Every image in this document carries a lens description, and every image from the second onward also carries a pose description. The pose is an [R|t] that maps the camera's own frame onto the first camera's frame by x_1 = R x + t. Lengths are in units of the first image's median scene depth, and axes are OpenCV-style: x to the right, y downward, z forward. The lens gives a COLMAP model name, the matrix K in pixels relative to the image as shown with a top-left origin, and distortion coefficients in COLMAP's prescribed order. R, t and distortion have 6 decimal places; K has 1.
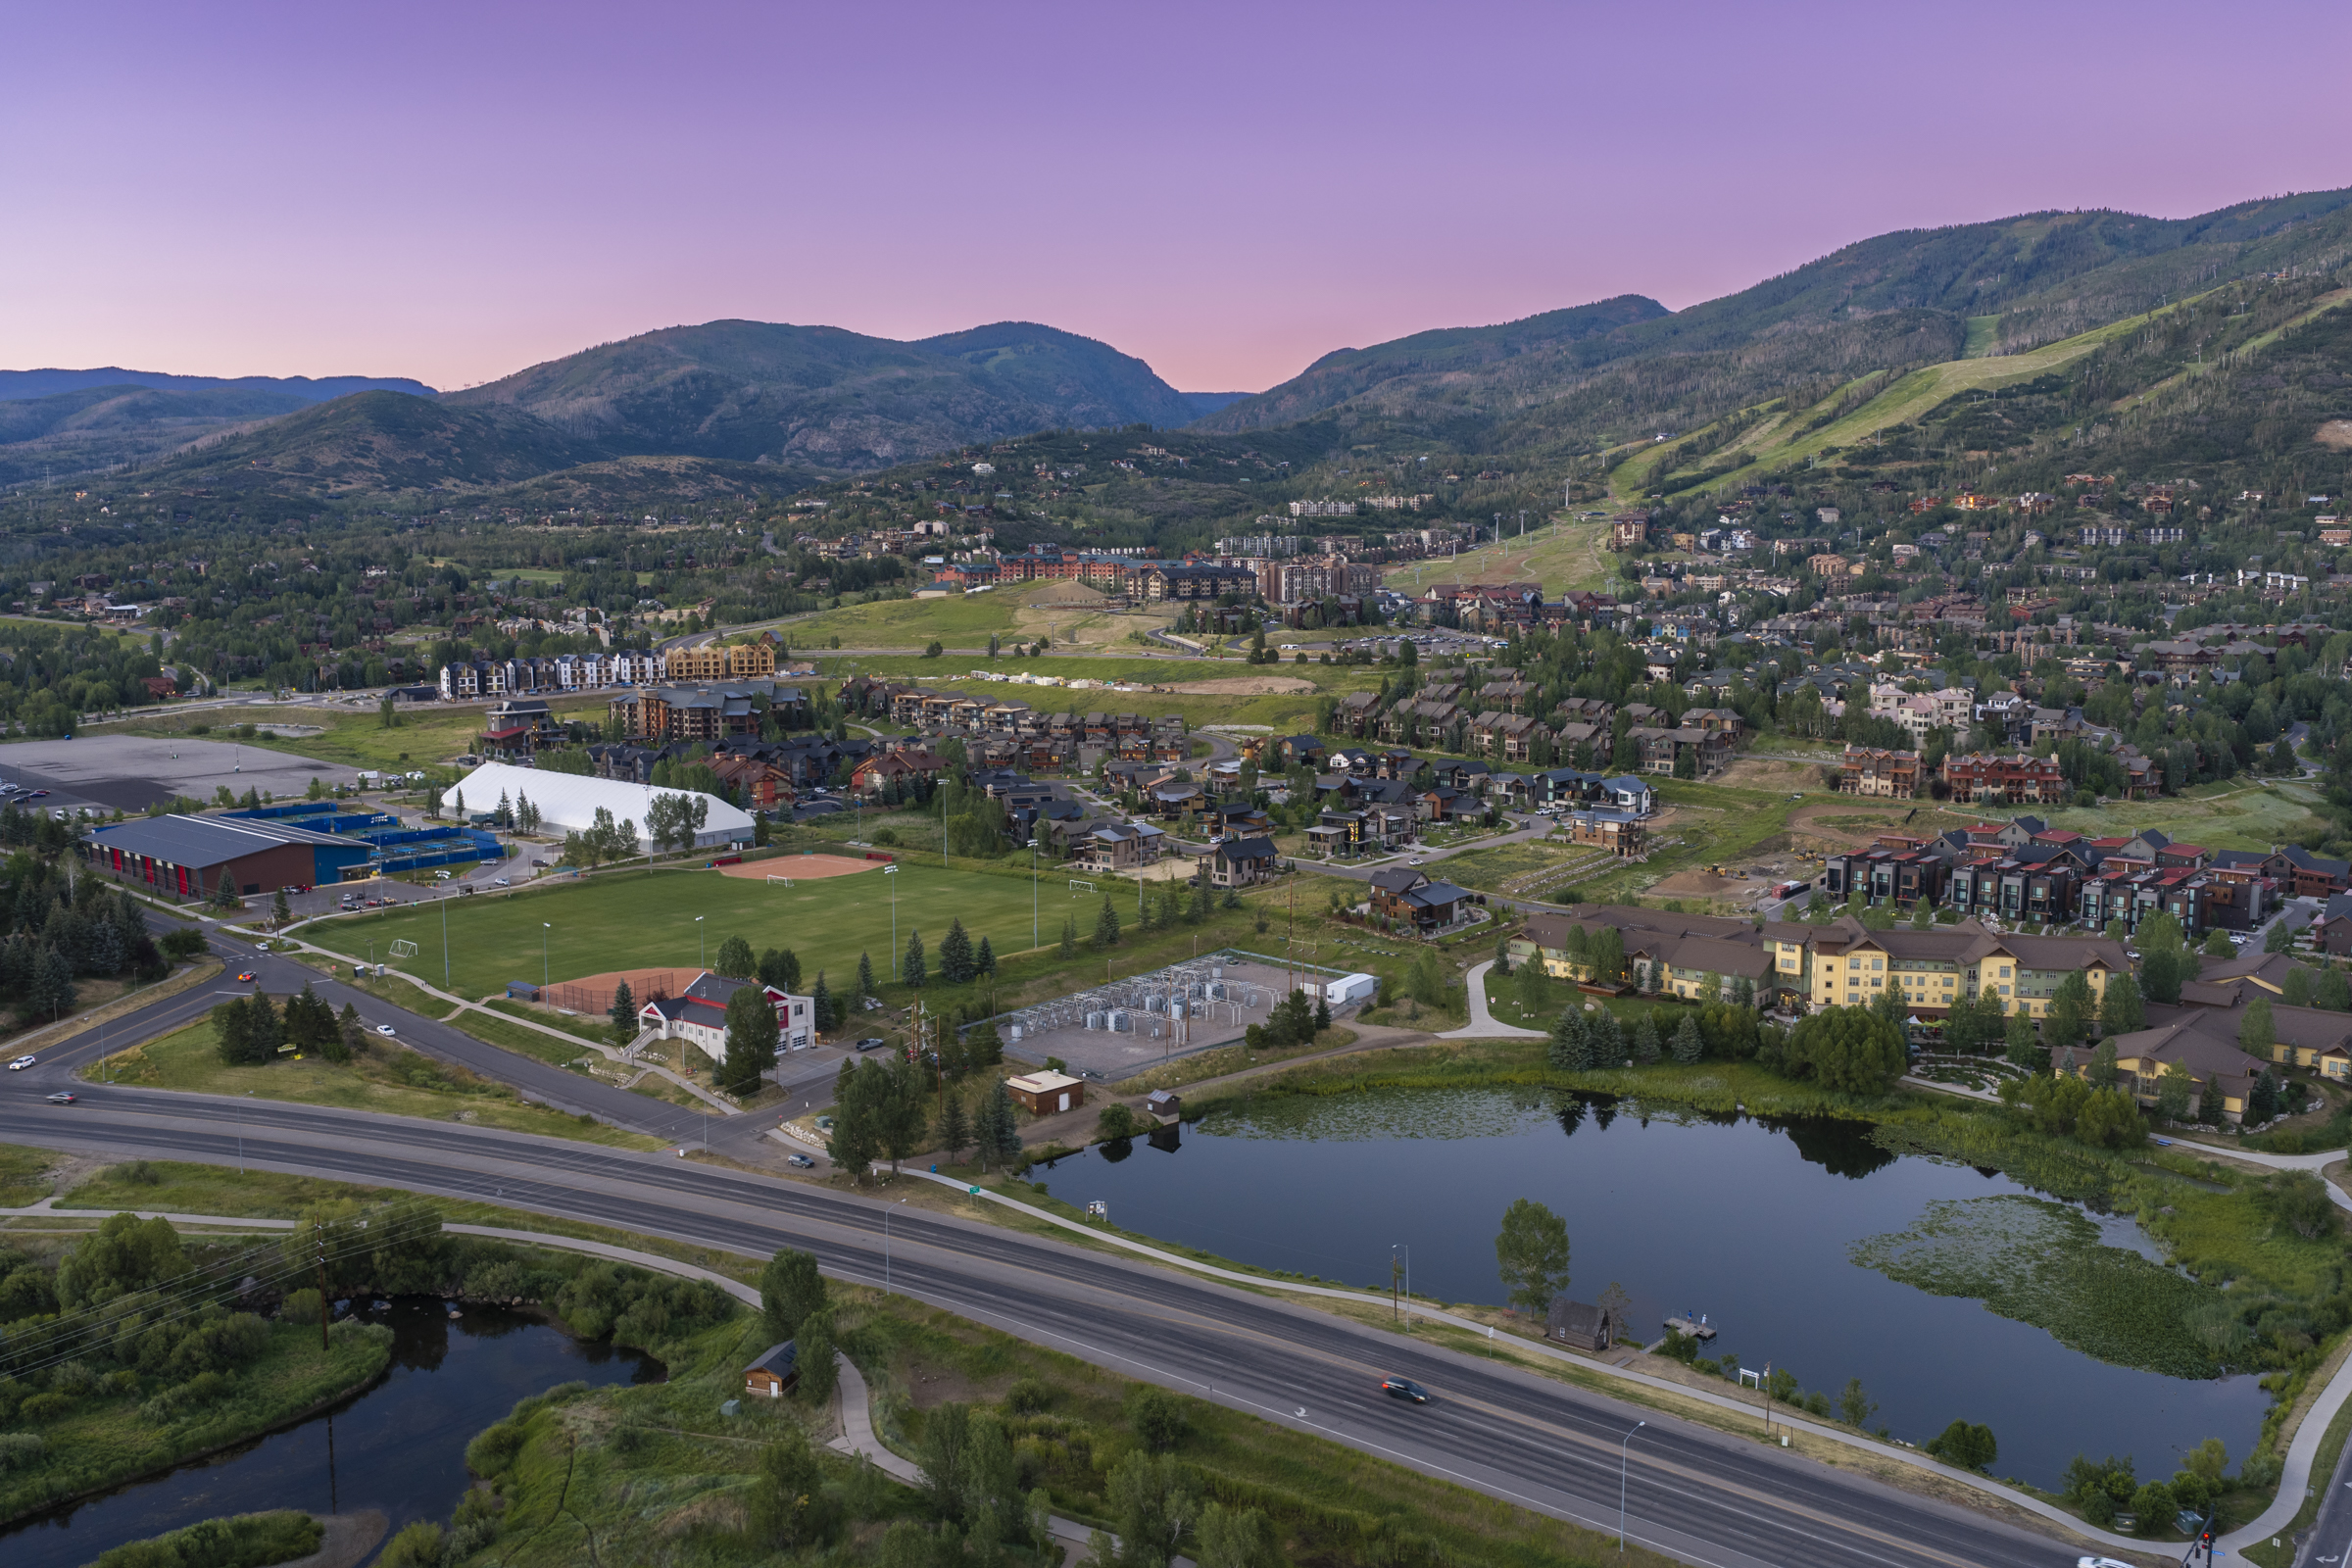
lens RADIAL K [[1948.5, 0, 1176.0], [0, 1948.5, 784.0], [0, 0, 1]] dist [0.025967, -0.055492]
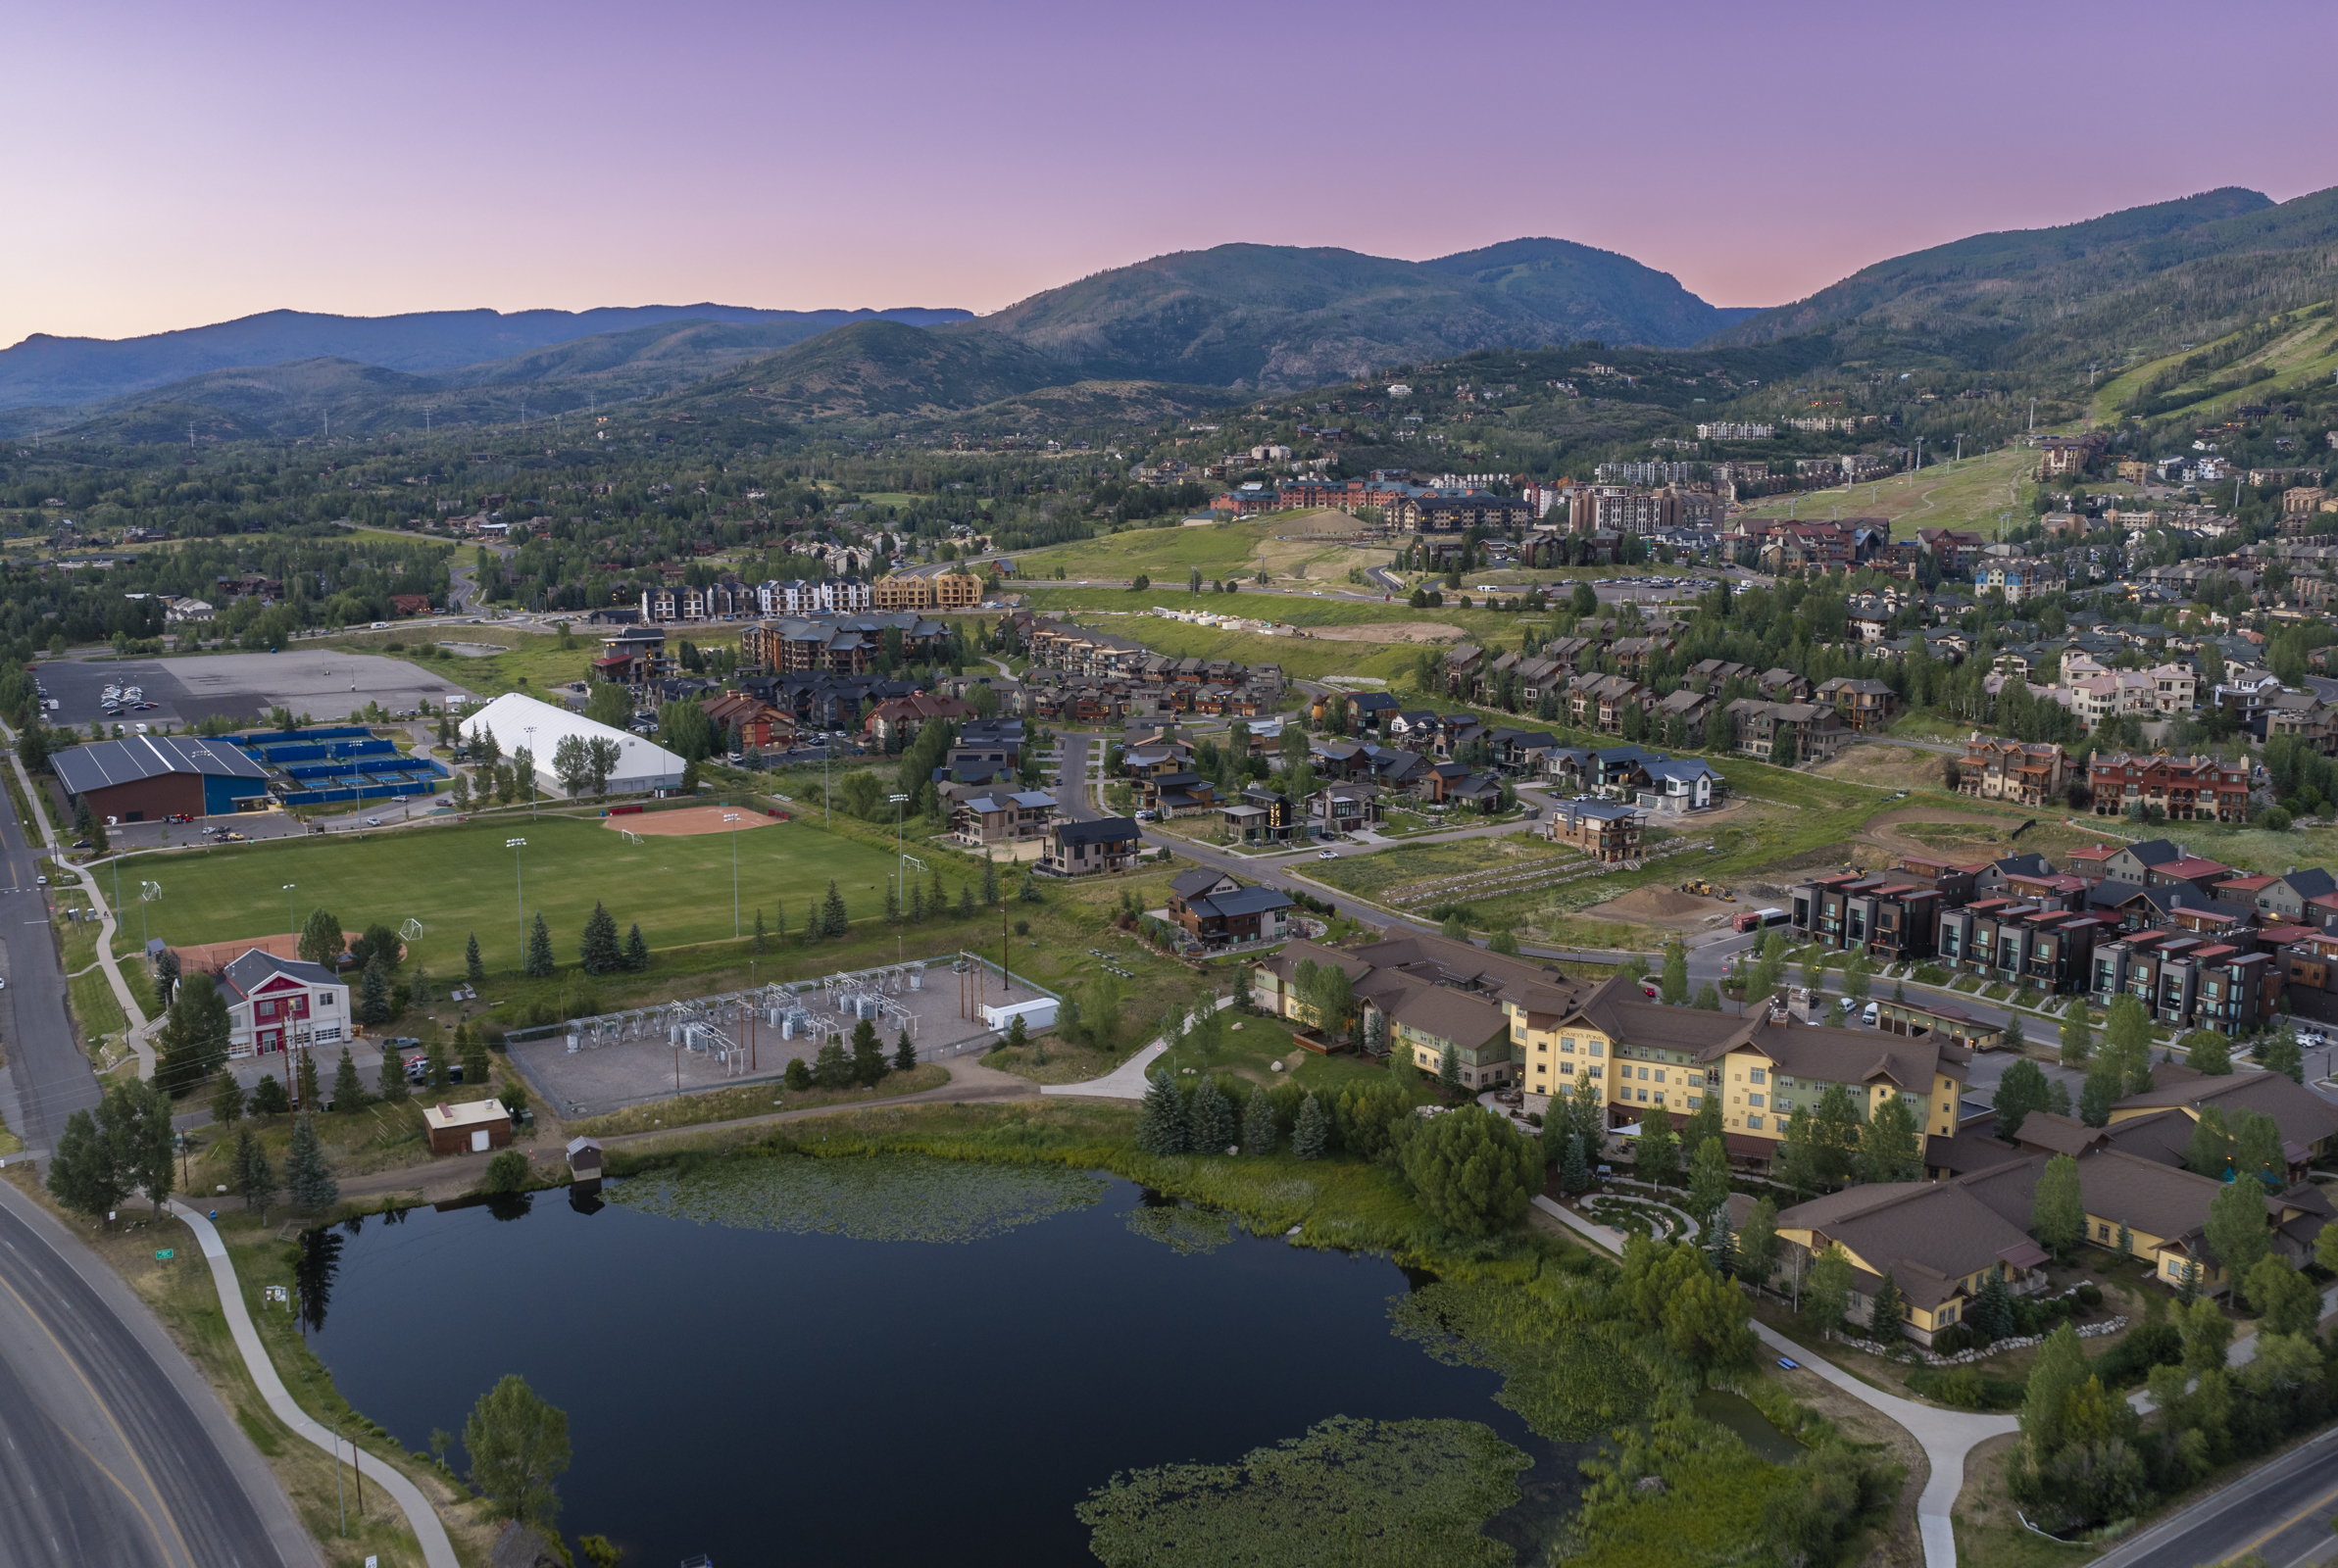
lens RADIAL K [[1950.5, 0, 1160.4], [0, 1950.5, 790.4], [0, 0, 1]] dist [0.025554, -0.052864]
pose [[0.961039, 0.049434, -0.271956, 0.108129], [-0.038251, 0.998196, 0.046274, -0.009252], [0.273753, -0.034069, 0.961196, 0.066037]]
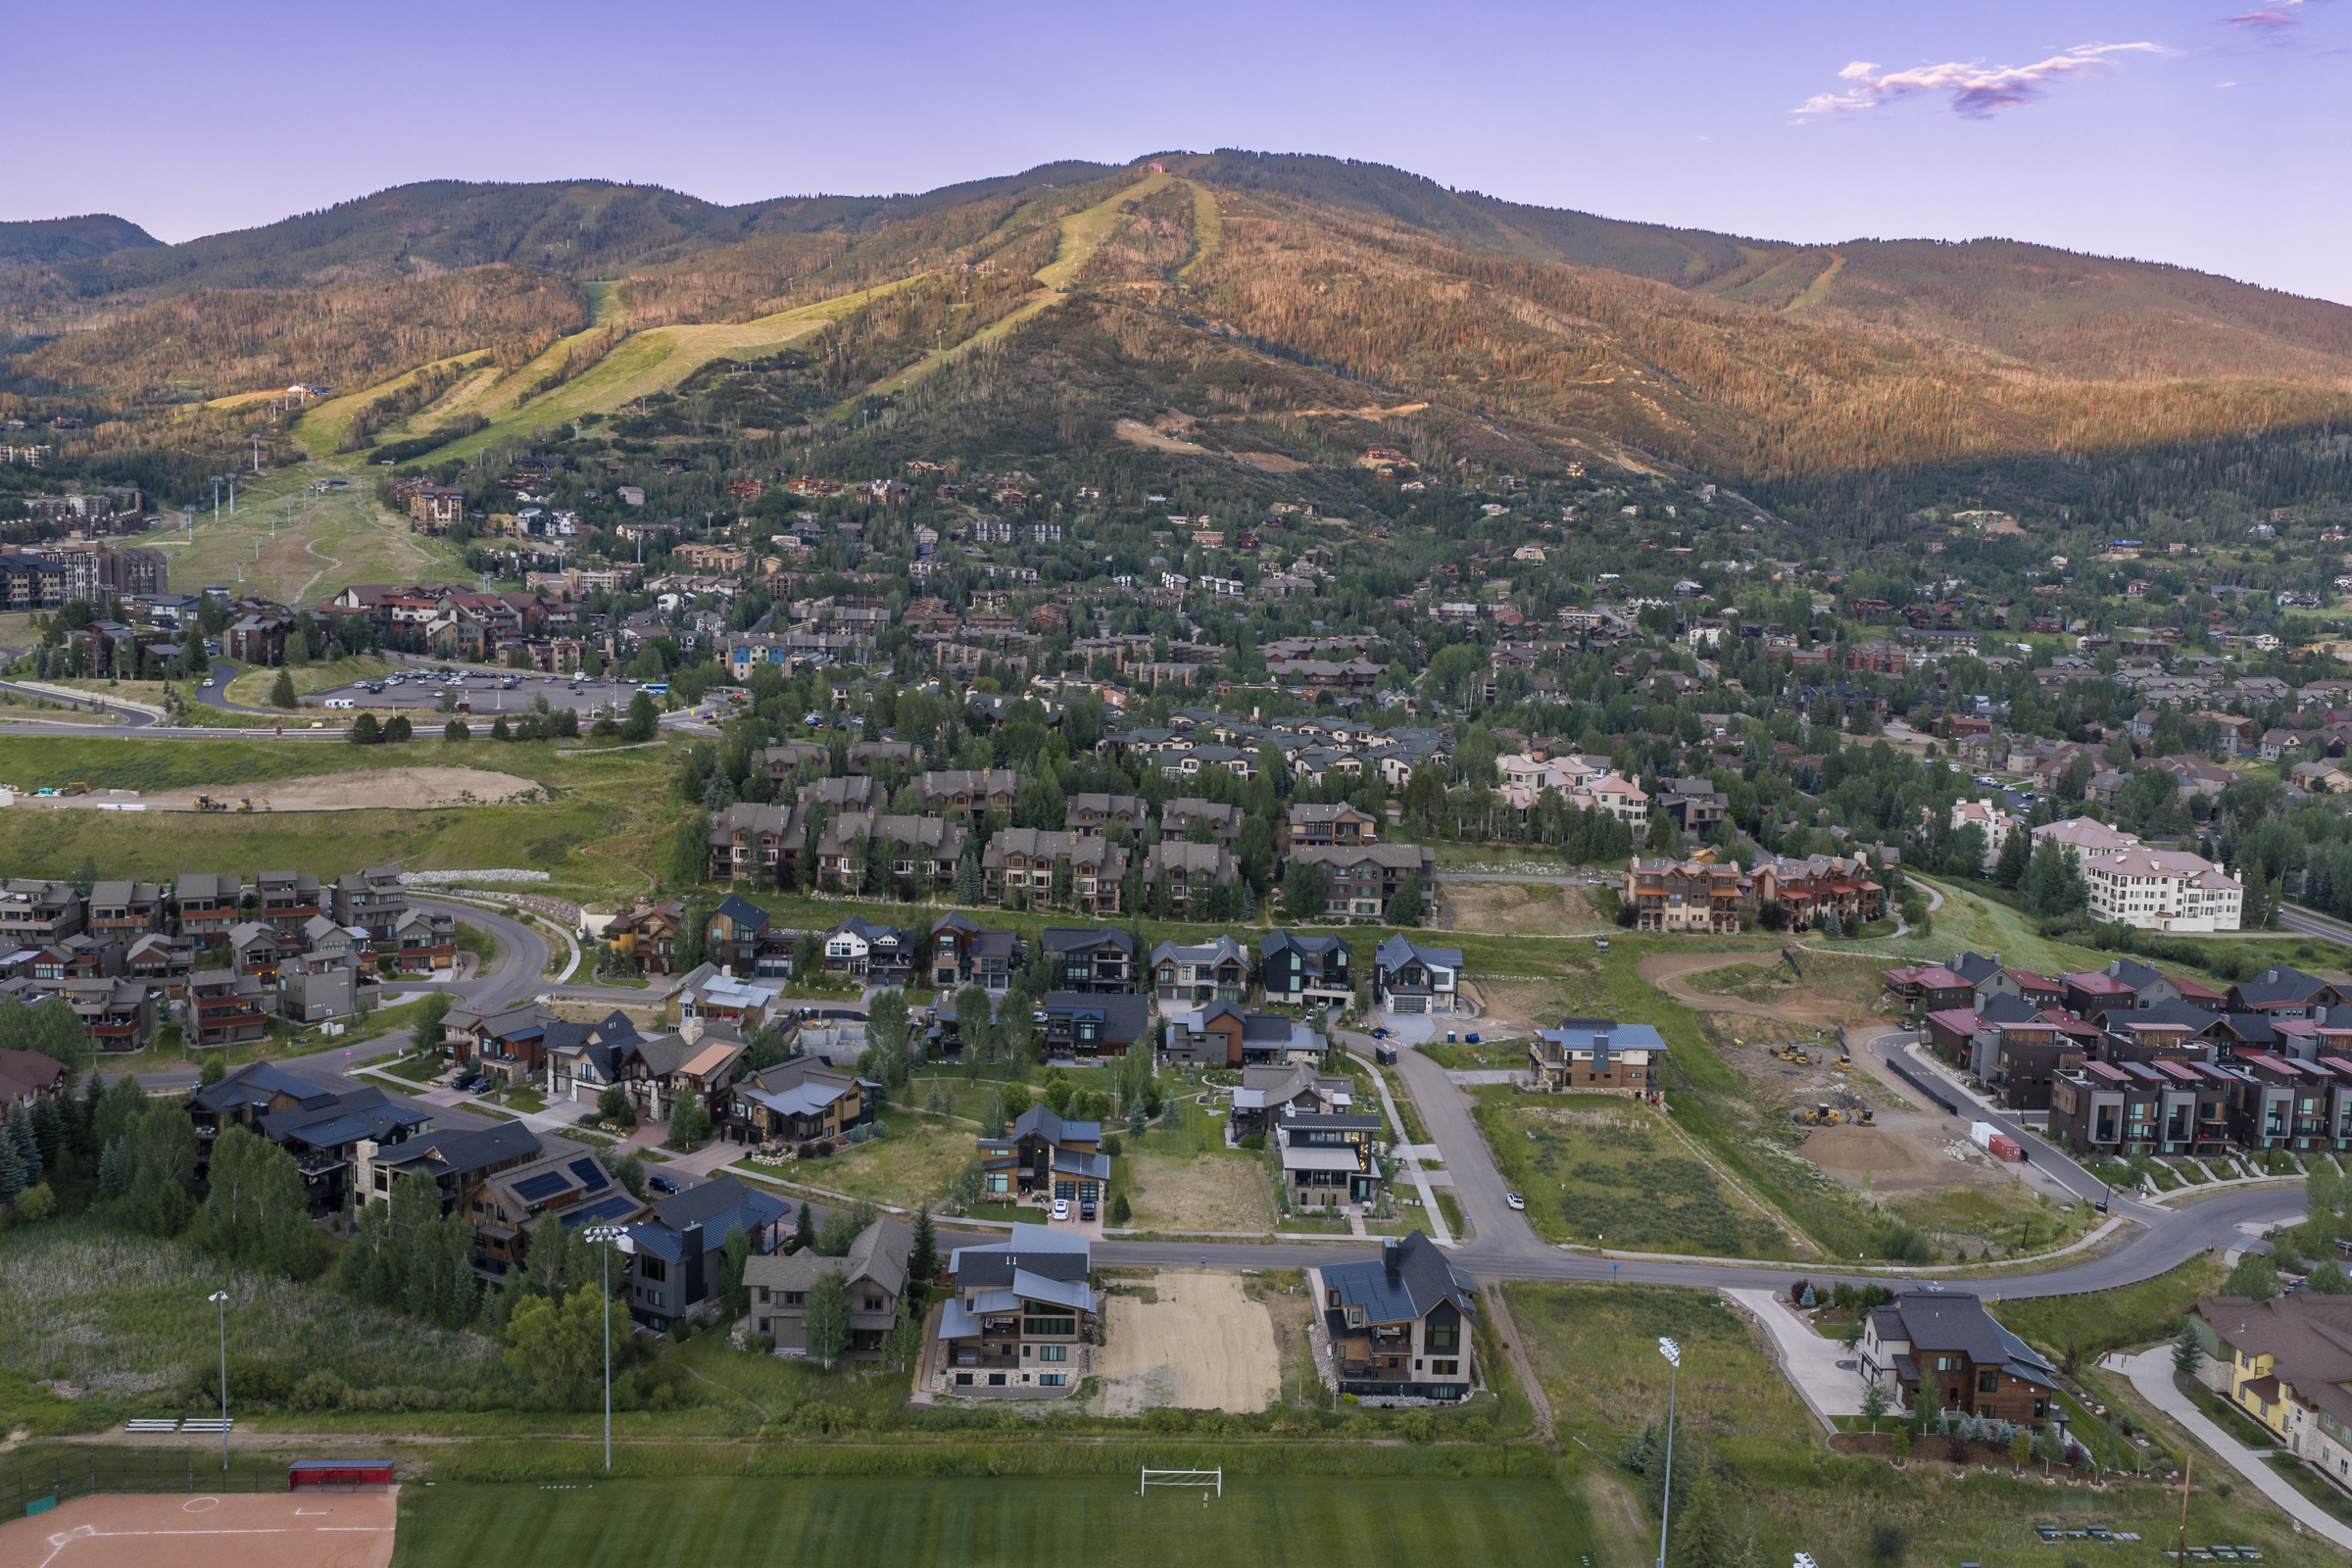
lens RADIAL K [[2033.2, 0, 1176.0], [0, 2033.2, 784.0], [0, 0, 1]] dist [0.028220, -0.061430]
pose [[0.741874, -0.060153, 0.667835, -0.108852], [0.056152, 0.998043, 0.027517, -0.032925], [-0.668184, 0.017086, 0.743800, 0.257212]]
